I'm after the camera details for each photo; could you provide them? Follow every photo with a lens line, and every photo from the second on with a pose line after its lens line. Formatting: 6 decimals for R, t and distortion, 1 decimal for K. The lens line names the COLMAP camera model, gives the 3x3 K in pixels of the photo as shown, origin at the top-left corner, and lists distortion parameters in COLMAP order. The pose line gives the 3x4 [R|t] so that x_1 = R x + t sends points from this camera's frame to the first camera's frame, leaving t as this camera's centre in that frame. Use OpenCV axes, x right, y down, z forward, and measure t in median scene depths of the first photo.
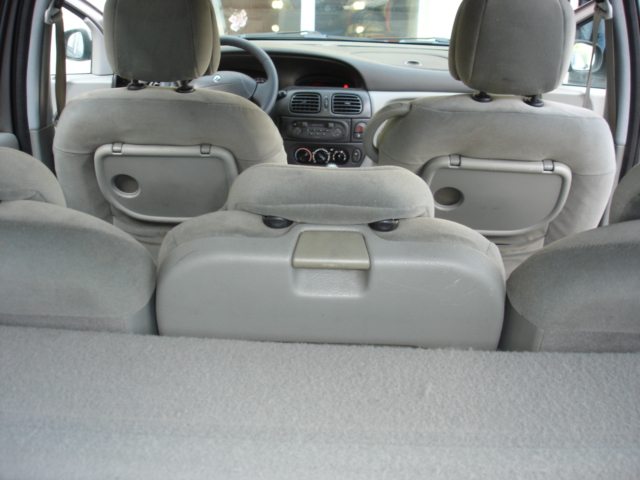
lens RADIAL K [[723.1, 0, 320.4], [0, 723.1, 239.9], [0, 0, 1]] dist [-0.137361, 0.000000]
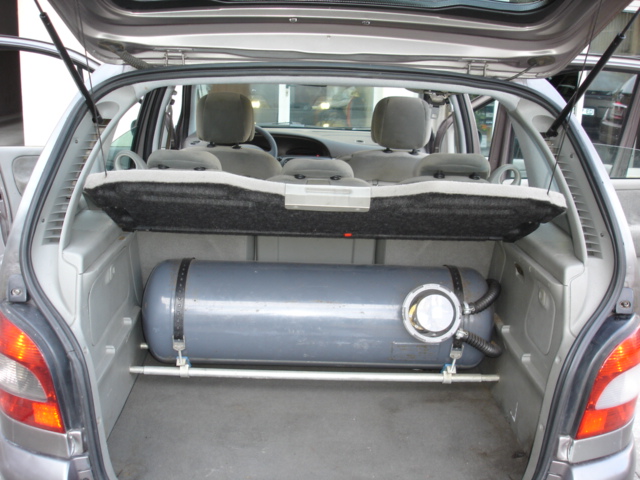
lens RADIAL K [[736.2, 0, 324.2], [0, 736.2, 240.3], [0, 0, 1]] dist [-0.103366, 0.000000]
pose [[0.998673, -0.001736, 0.051472, -0.037672], [0.008708, 0.990733, -0.135541, 0.210910], [-0.050760, 0.135810, 0.989434, -0.644665]]
